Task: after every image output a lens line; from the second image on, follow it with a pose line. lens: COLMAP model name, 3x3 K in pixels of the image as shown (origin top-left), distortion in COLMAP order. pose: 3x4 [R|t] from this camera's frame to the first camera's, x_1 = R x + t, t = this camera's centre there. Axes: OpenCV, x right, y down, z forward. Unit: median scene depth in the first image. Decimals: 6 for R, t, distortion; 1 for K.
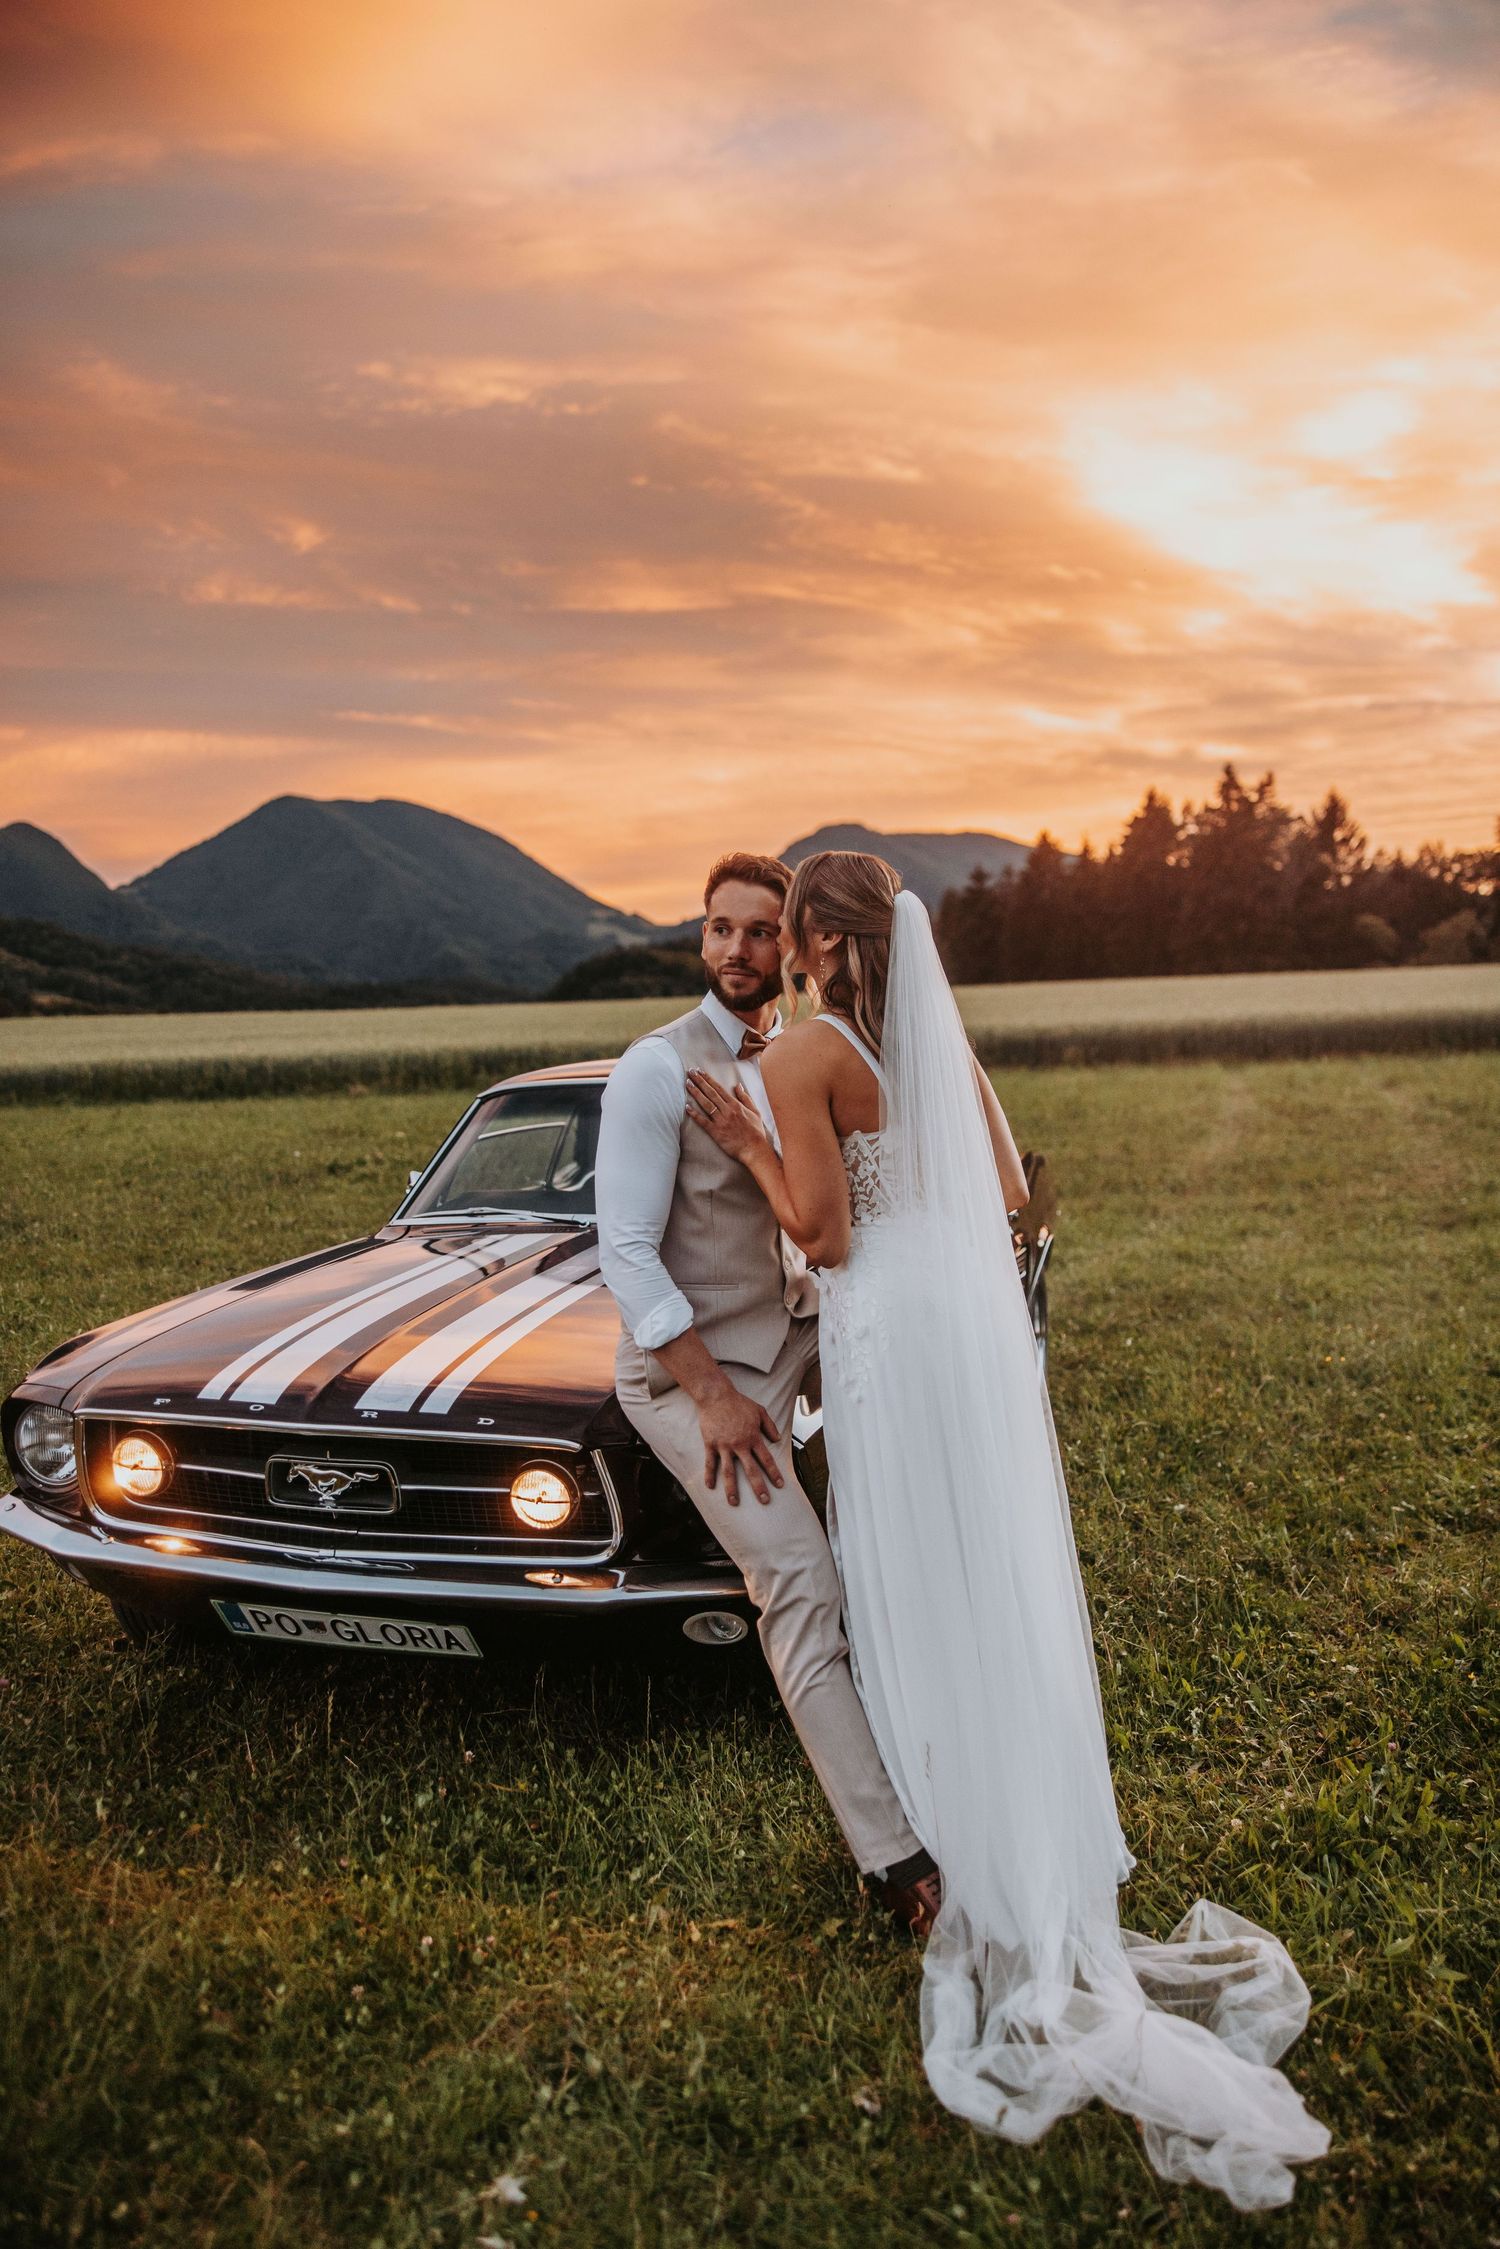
lens RADIAL K [[1768.6, 0, 742.2], [0, 1768.6, 1106.2], [0, 0, 1]] dist [0.015981, 0.004015]
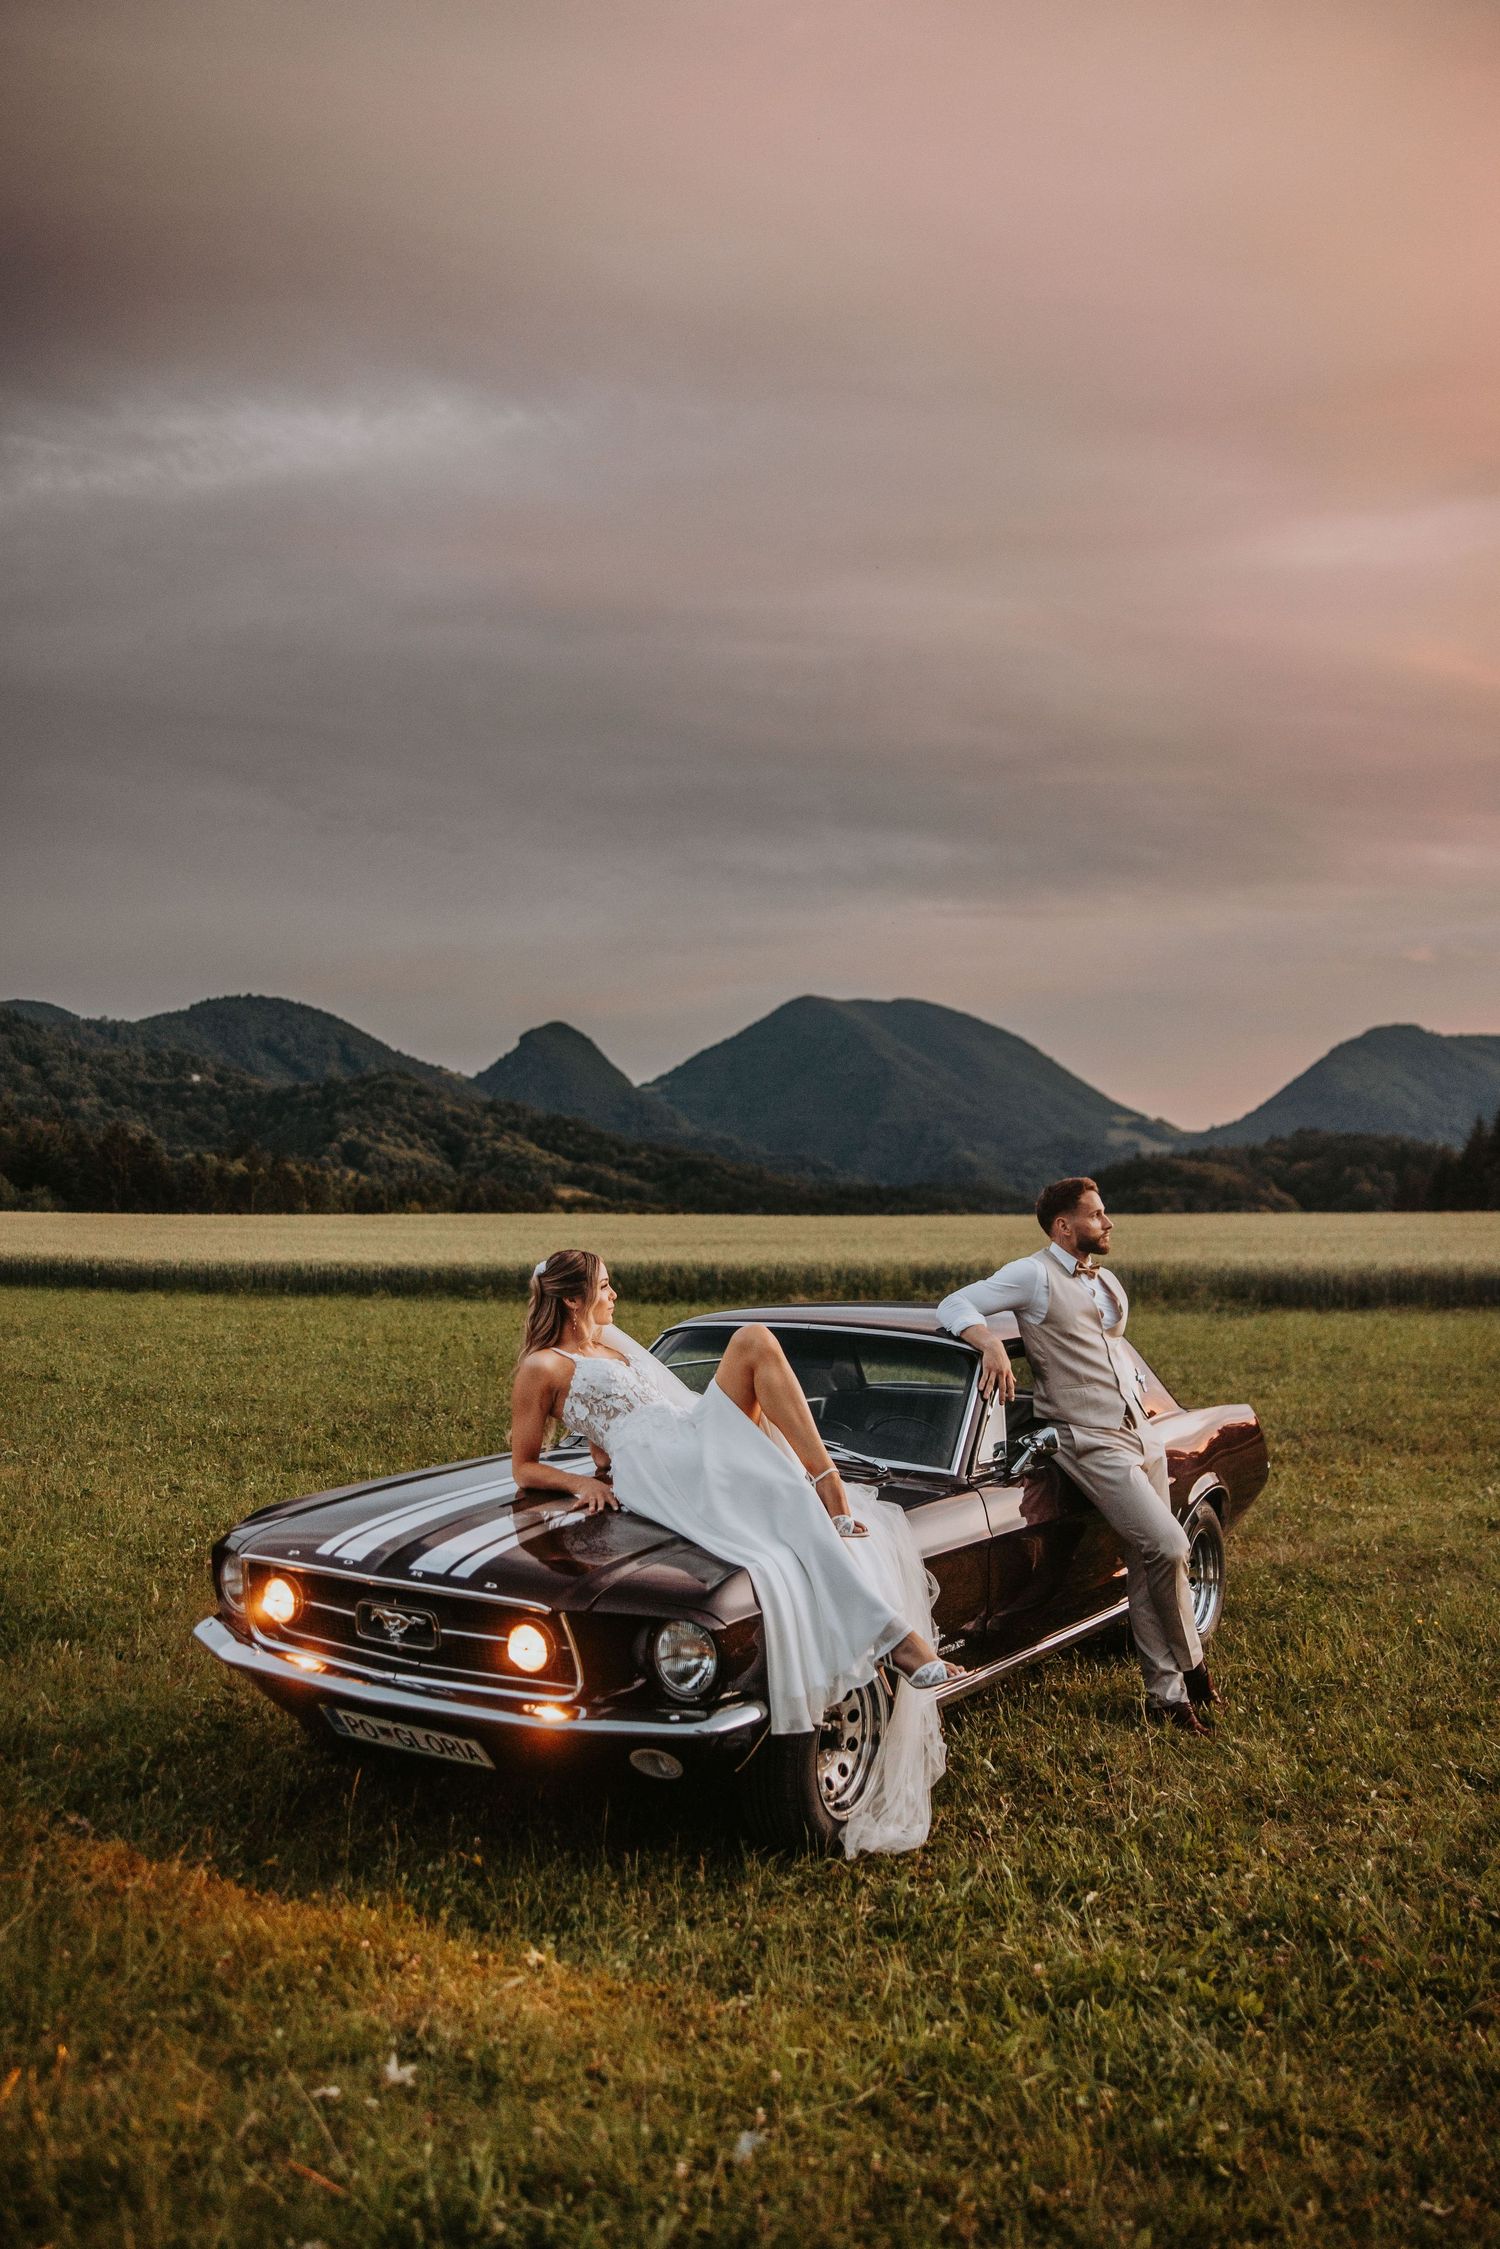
lens RADIAL K [[1871.4, 0, 764.4], [0, 1871.4, 1153.8], [0, 0, 1]] dist [0.008633, 0.005765]
pose [[0.961242, 0.024066, -0.274654, 0.160532], [-0.047787, 0.995648, -0.080005, -0.016623], [0.271534, 0.090029, 0.958209, -0.124923]]
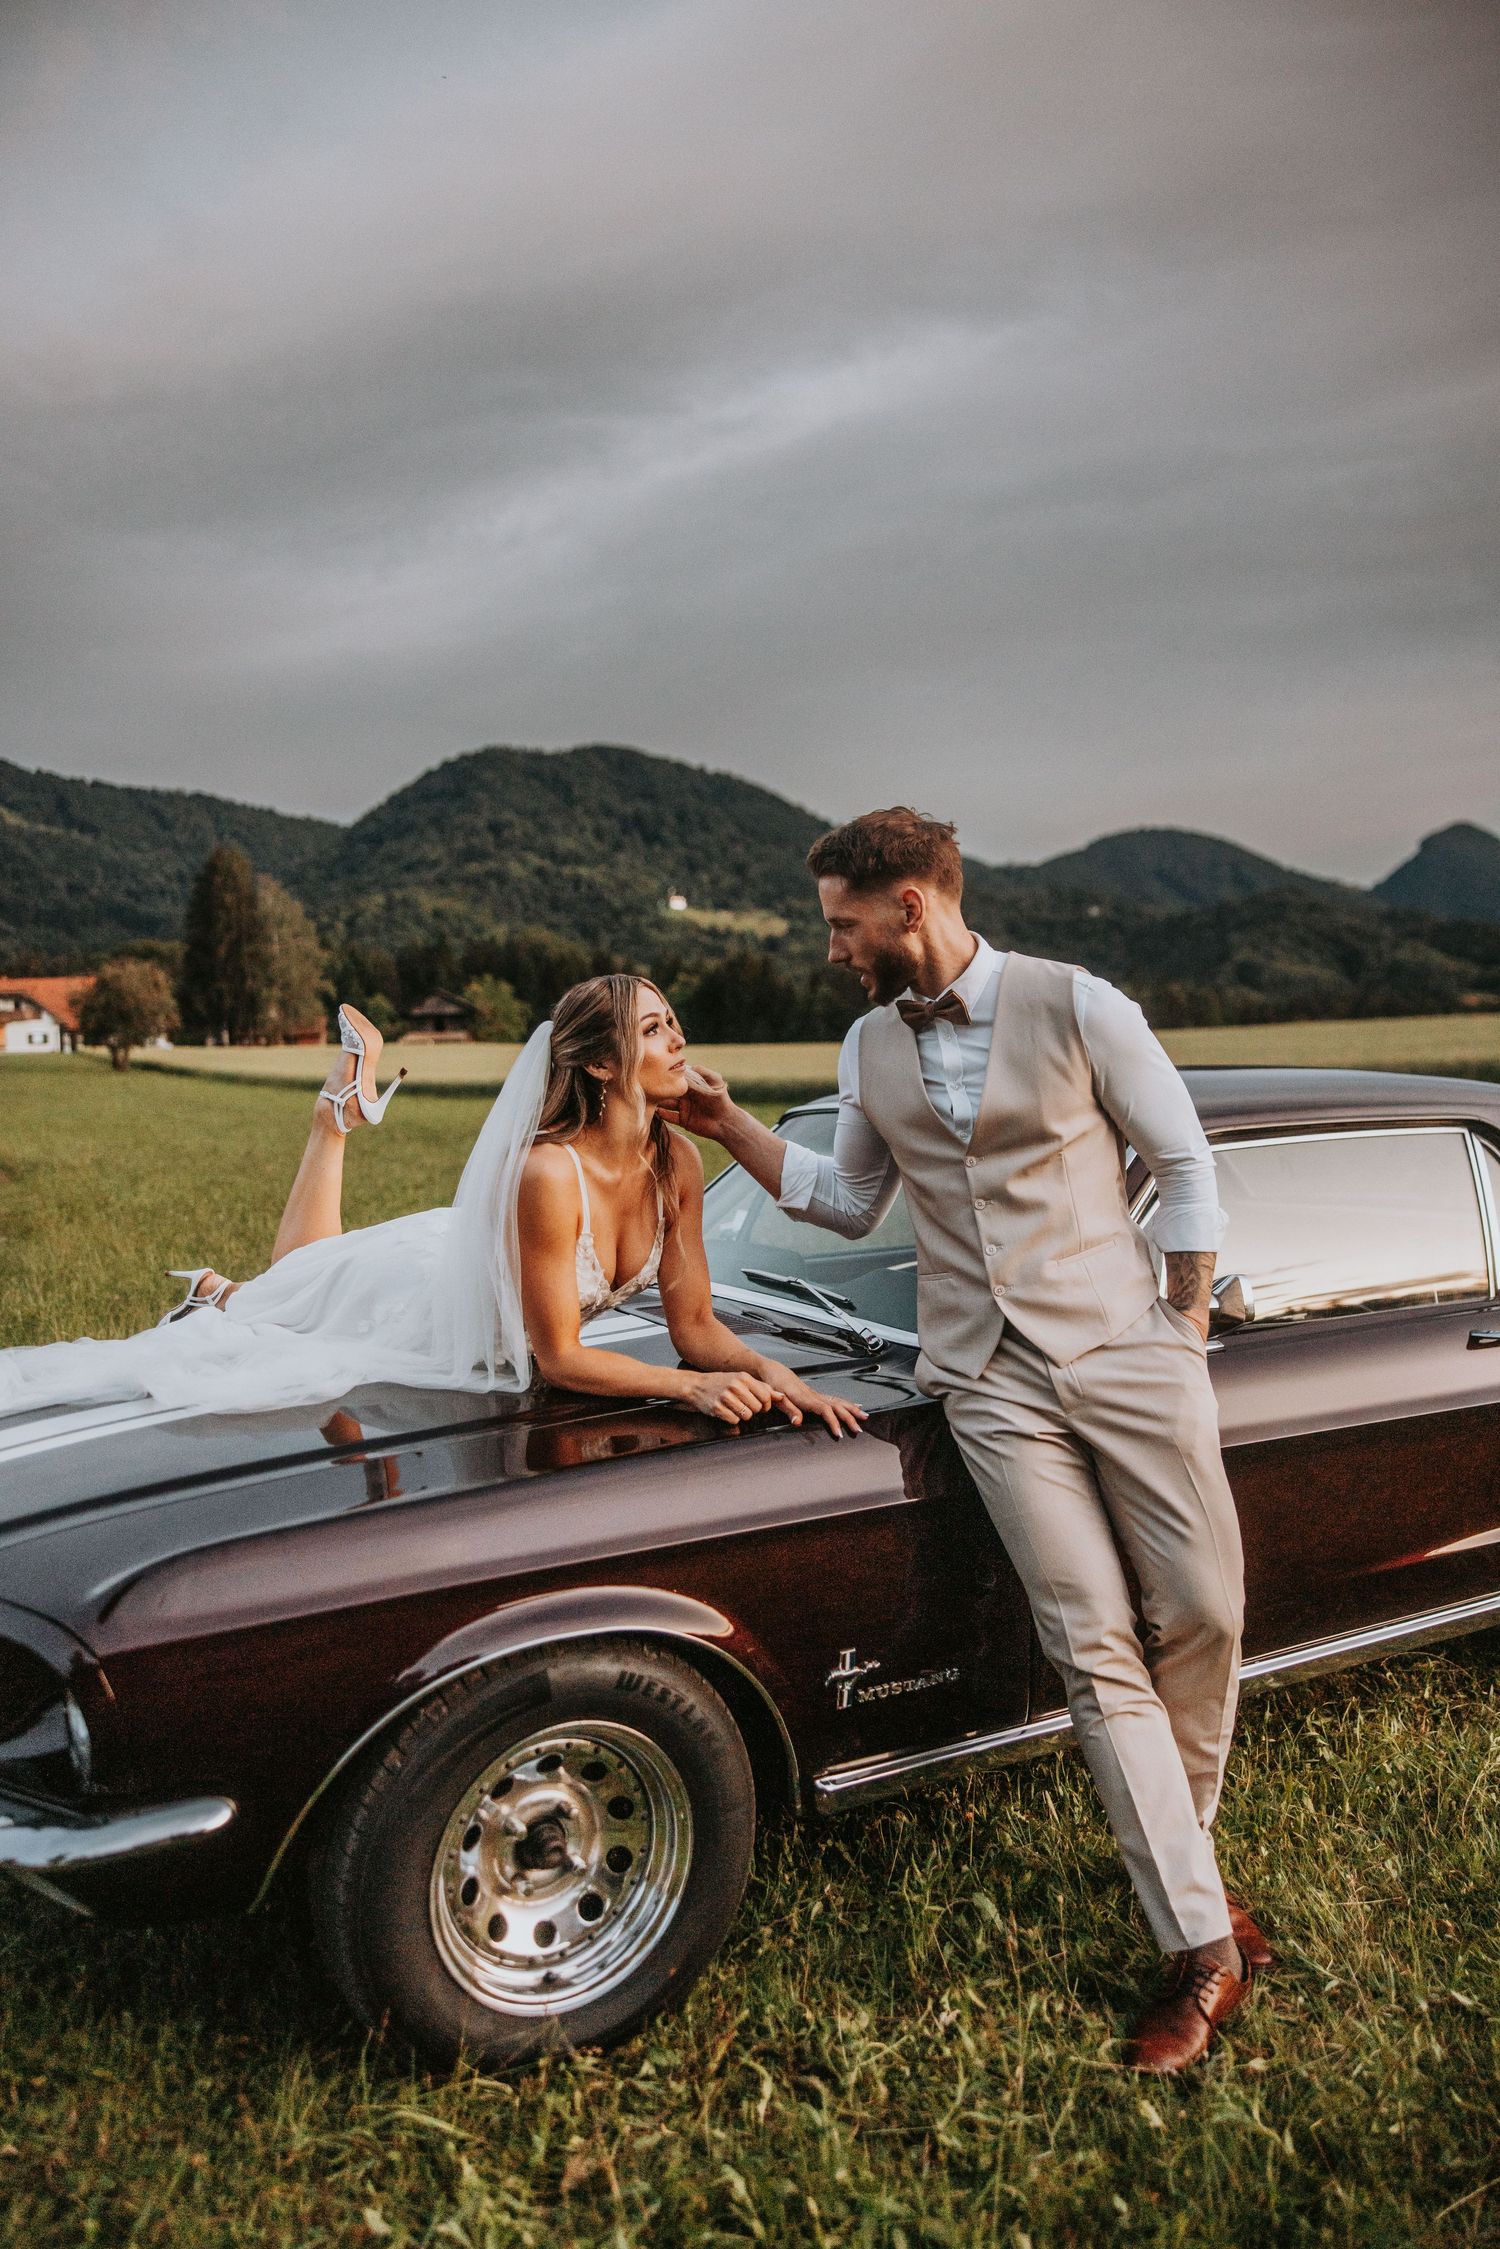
lens RADIAL K [[1756.5, 0, 753.8], [0, 1756.5, 1130.1], [0, 0, 1]] dist [0.023047, 0.000052]
pose [[0.703635, 0.028915, -0.709973, 0.262840], [-0.019232, 0.999581, 0.021649, -0.010596], [0.710301, -0.001579, 0.703896, 0.263450]]
